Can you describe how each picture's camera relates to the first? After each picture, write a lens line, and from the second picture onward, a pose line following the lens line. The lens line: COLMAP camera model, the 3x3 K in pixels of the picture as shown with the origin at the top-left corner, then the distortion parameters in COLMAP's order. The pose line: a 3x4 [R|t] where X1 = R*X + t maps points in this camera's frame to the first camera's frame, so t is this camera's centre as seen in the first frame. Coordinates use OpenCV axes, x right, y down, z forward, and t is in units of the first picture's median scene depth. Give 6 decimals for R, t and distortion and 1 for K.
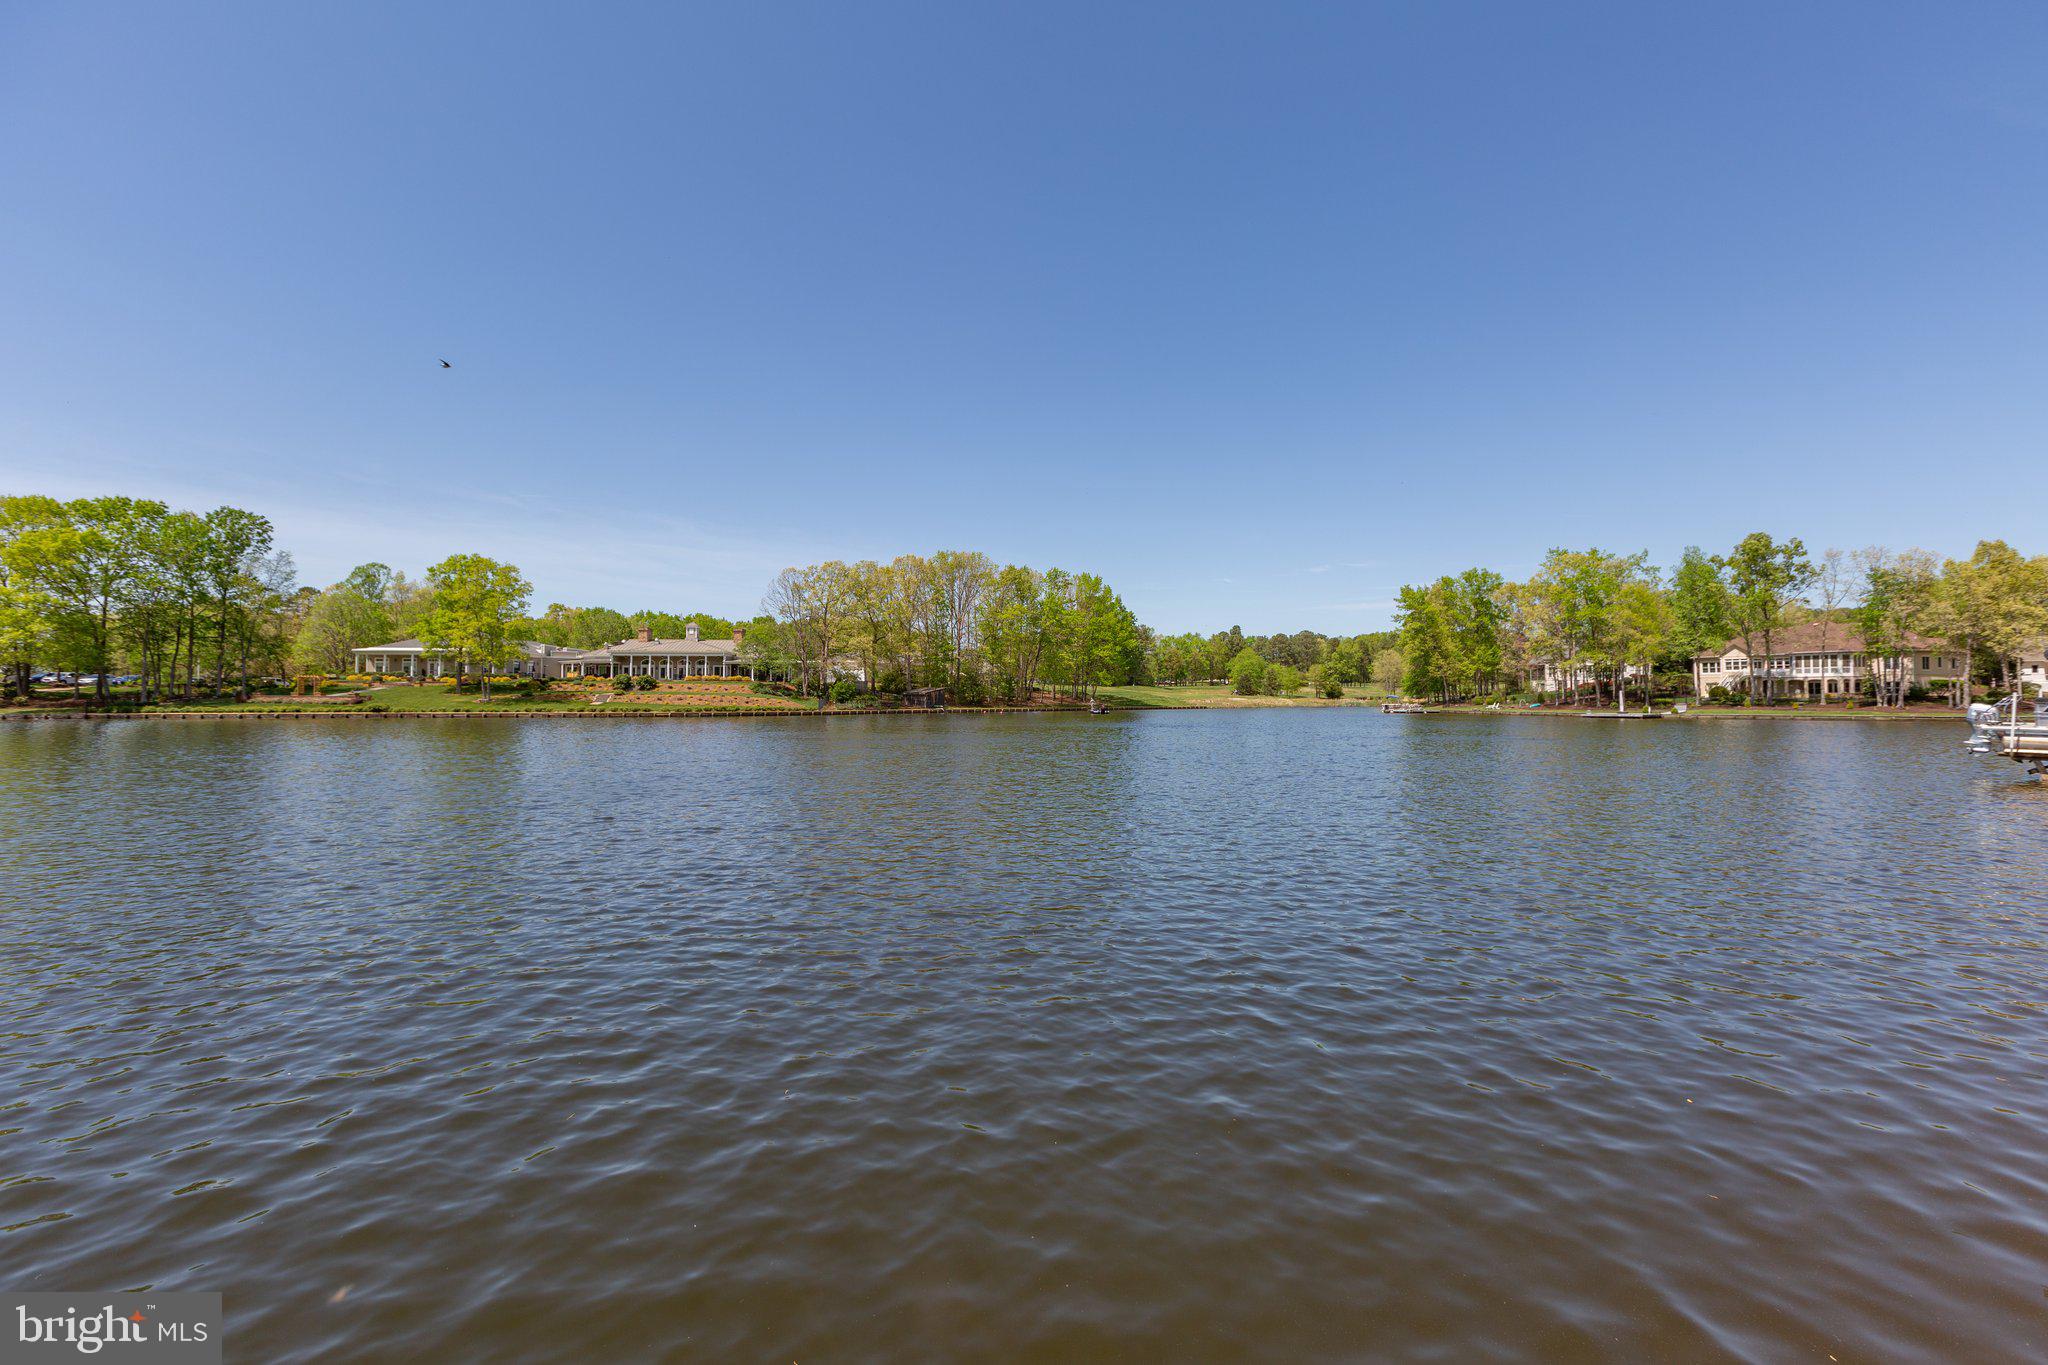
lens RADIAL K [[907.5, 0, 1028.9], [0, 907.5, 673.7], [0, 0, 1]] dist [-0.001040, -0.000171]
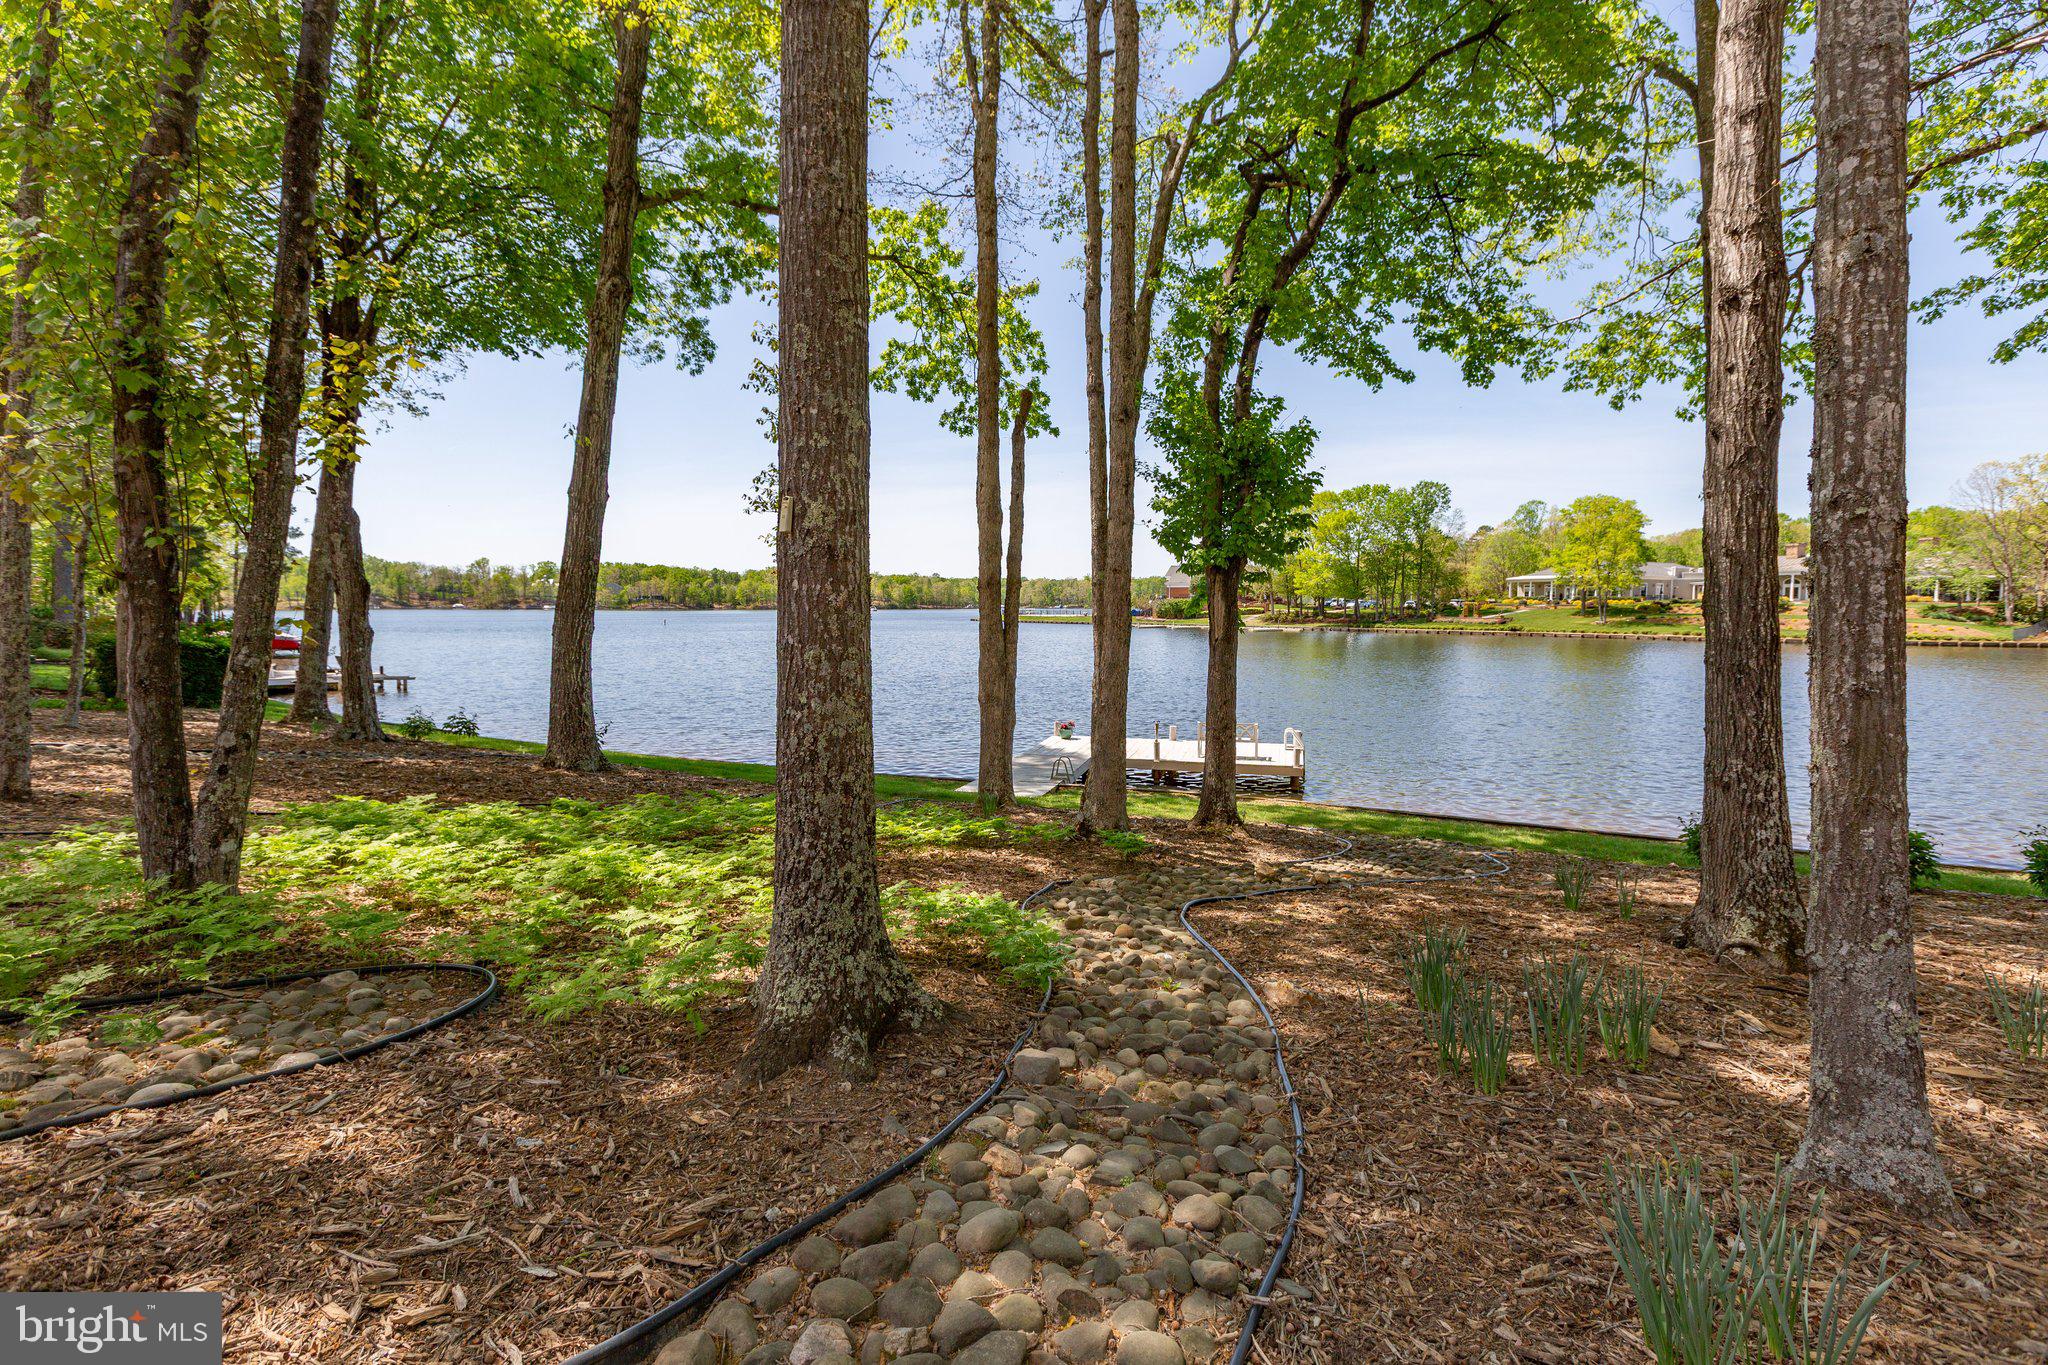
lens RADIAL K [[909.9, 0, 1016.0], [0, 909.9, 656.2], [0, 0, 1]] dist [-0.001302, -0.000330]
pose [[0.390763, 0.050524, -0.919104, 0.134226], [0.023875, 0.997600, 0.064990, -0.015941], [0.920182, -0.047339, 0.388619, -0.105287]]
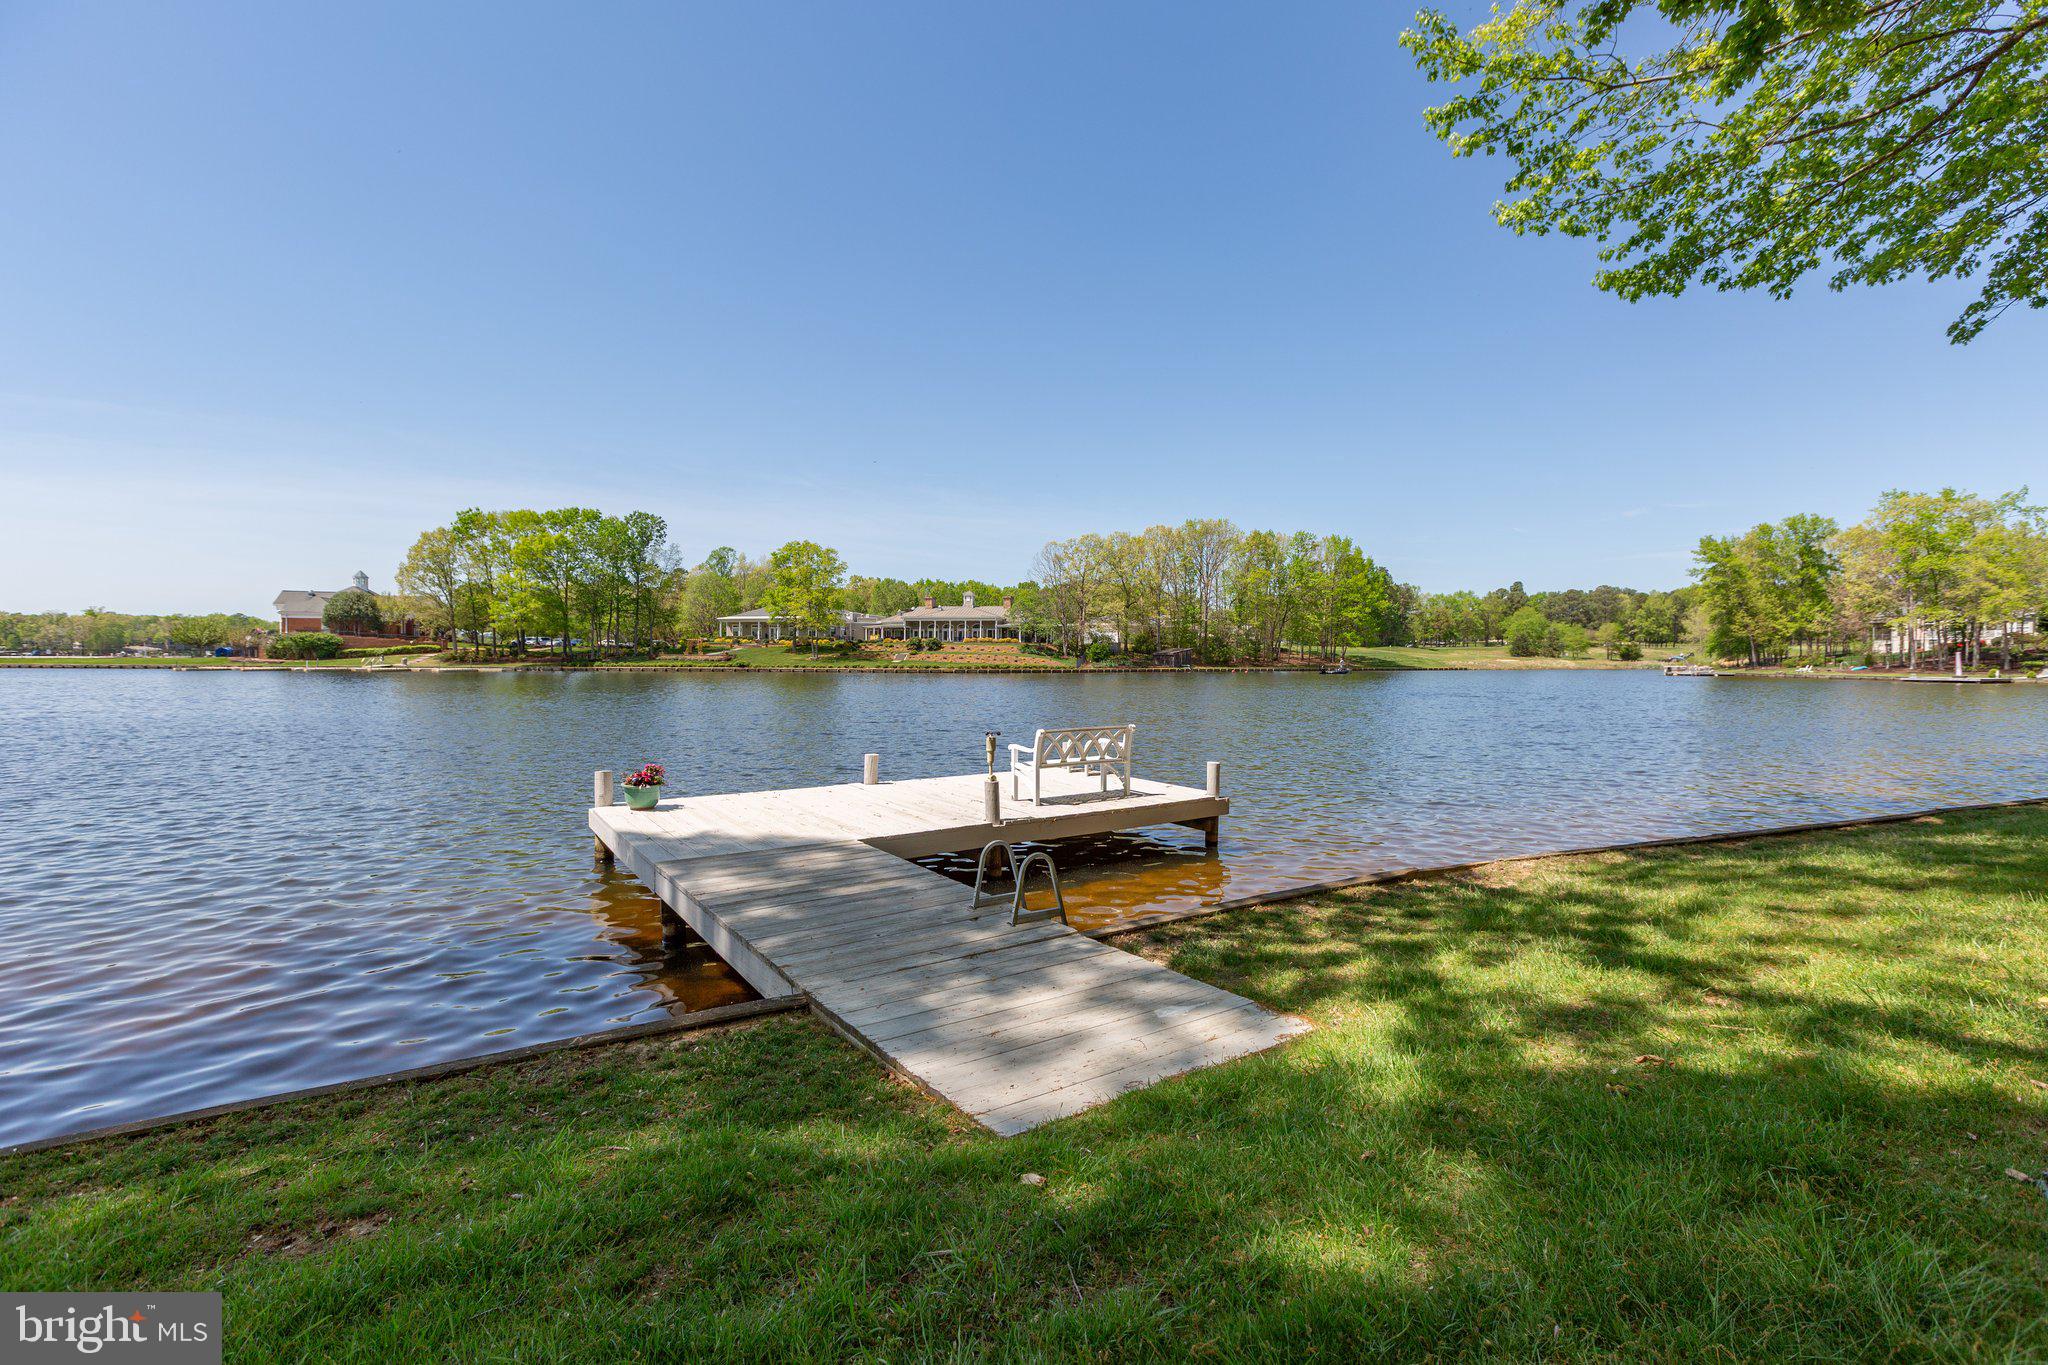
lens RADIAL K [[909.9, 0, 1016.0], [0, 909.9, 656.2], [0, 0, 1]] dist [-0.001302, -0.000330]
pose [[0.956310, 0.002682, -0.292344, 0.022008], [0.004259, 0.999724, 0.023101, -0.001072], [0.292325, -0.023337, 0.956034, -0.085303]]
